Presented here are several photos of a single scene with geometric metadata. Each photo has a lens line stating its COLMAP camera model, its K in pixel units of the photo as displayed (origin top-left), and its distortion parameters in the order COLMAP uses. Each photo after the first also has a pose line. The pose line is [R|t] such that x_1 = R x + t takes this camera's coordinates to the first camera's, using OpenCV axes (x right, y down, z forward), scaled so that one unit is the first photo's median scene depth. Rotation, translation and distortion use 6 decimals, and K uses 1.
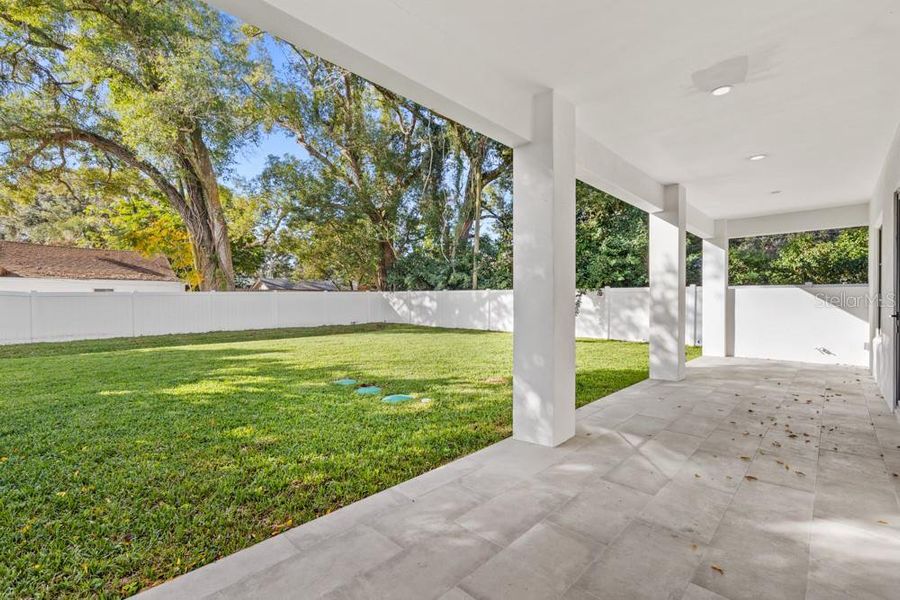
lens RADIAL K [[382.9, 0, 452.9], [0, 382.9, 299.6], [0, 0, 1]] dist [-0.001925, 0.000928]
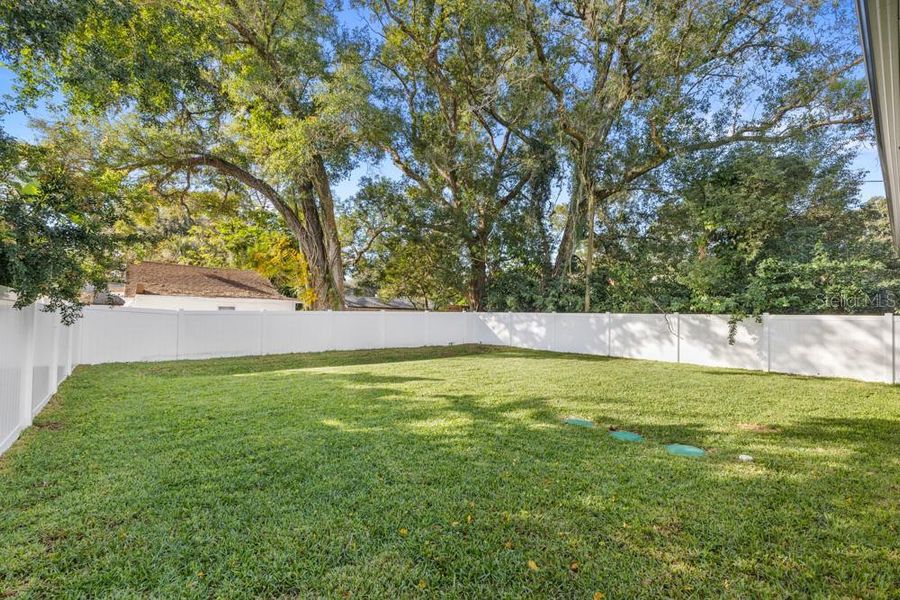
lens RADIAL K [[382.9, 0, 446.6], [0, 382.9, 302.2], [0, 0, 1]] dist [-0.001925, 0.000928]
pose [[0.994121, 0.019814, -0.106442, -0.187387], [-0.024233, 0.998890, -0.040381, -0.011337], [0.105524, 0.042723, 0.993499, 0.034177]]
